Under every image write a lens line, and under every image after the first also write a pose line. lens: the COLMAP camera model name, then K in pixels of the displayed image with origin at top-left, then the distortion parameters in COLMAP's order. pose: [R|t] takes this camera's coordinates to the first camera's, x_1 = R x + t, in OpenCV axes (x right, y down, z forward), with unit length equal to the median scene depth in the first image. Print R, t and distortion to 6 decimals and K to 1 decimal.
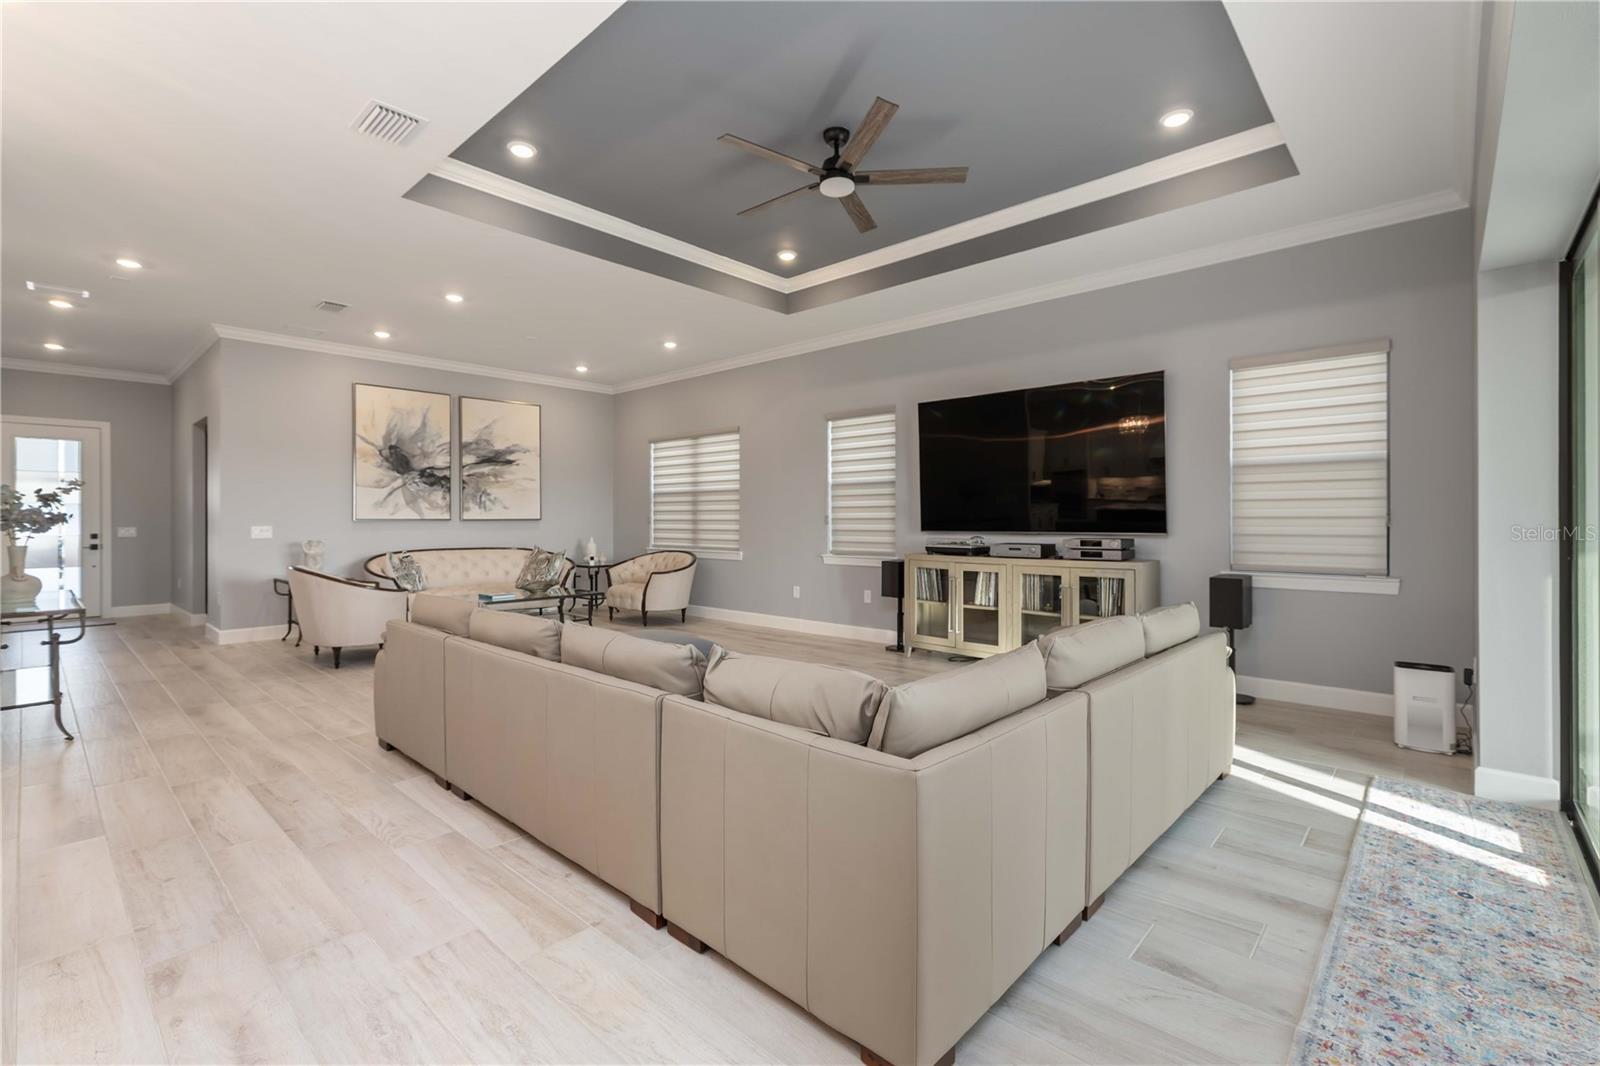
lens RADIAL K [[707.8, 0, 800.0], [0, 707.8, 533.0], [0, 0, 1]] dist [-0.000961, 0.000276]
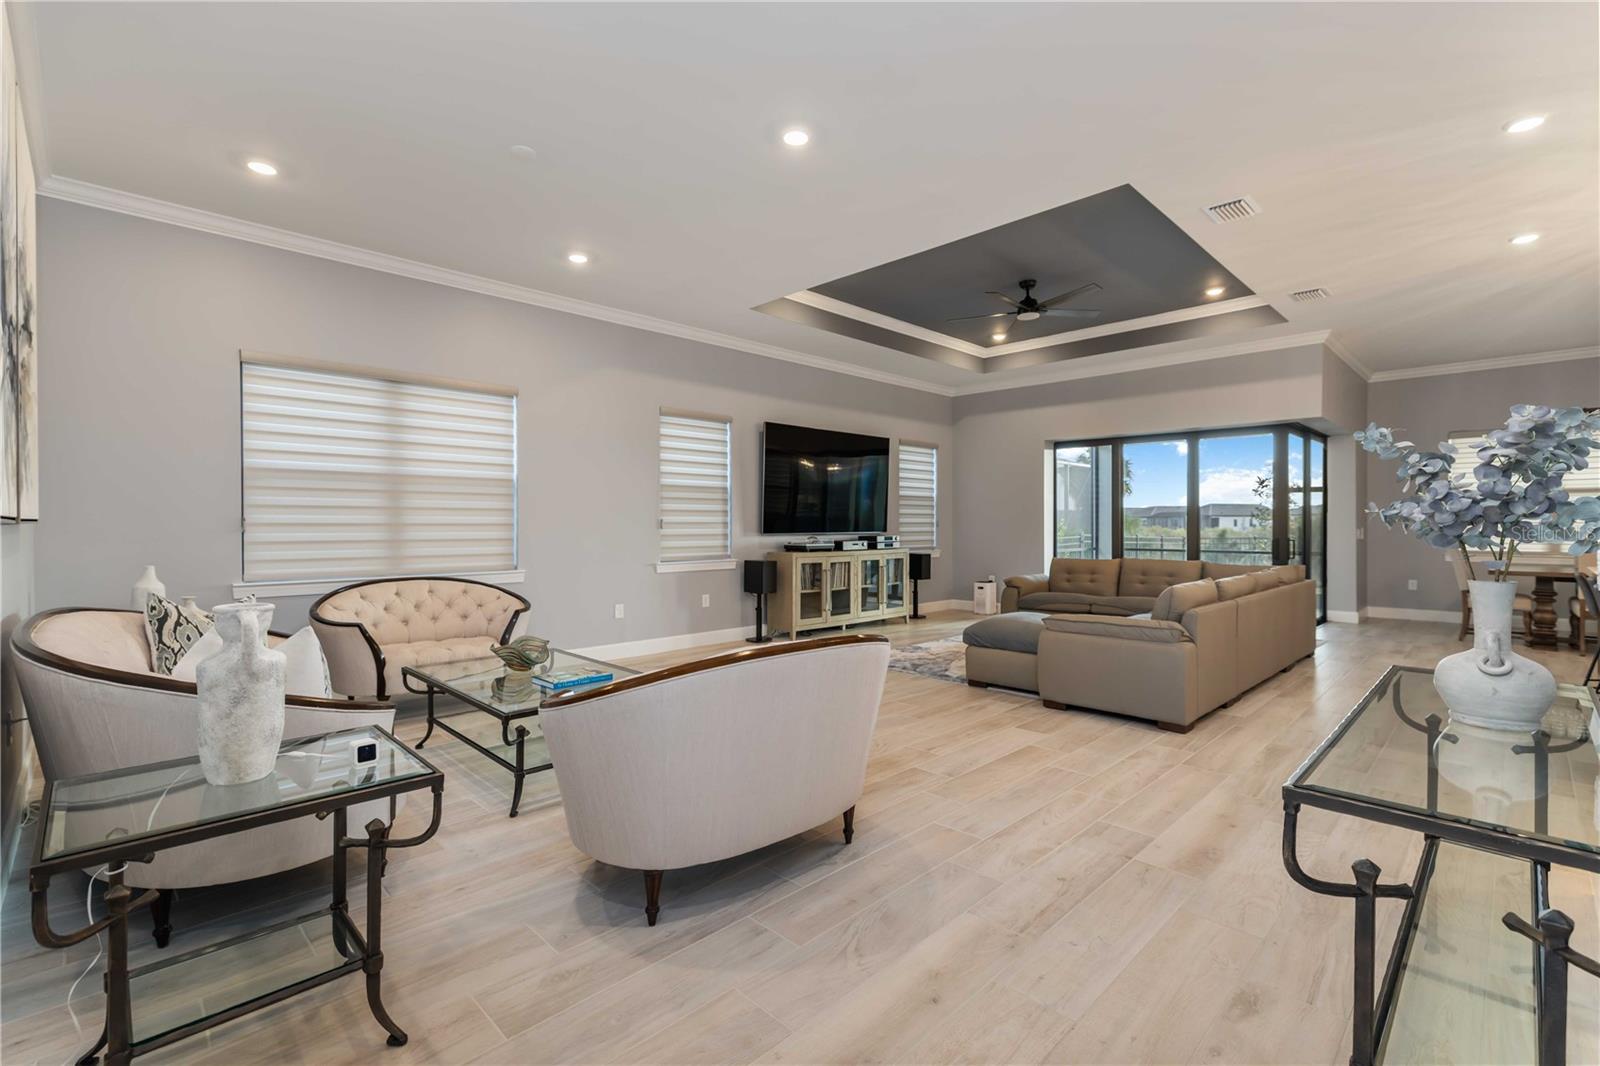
lens RADIAL K [[720.5, 0, 800.0], [0, 720.5, 533.0], [0, 0, 1]] dist [-0.000518, -0.000004]
pose [[0.049830, -0.007034, 0.998733, -1.064531], [0.022616, 0.999727, 0.005912, -0.010278], [-0.998502, 0.022293, 0.049976, 0.952165]]
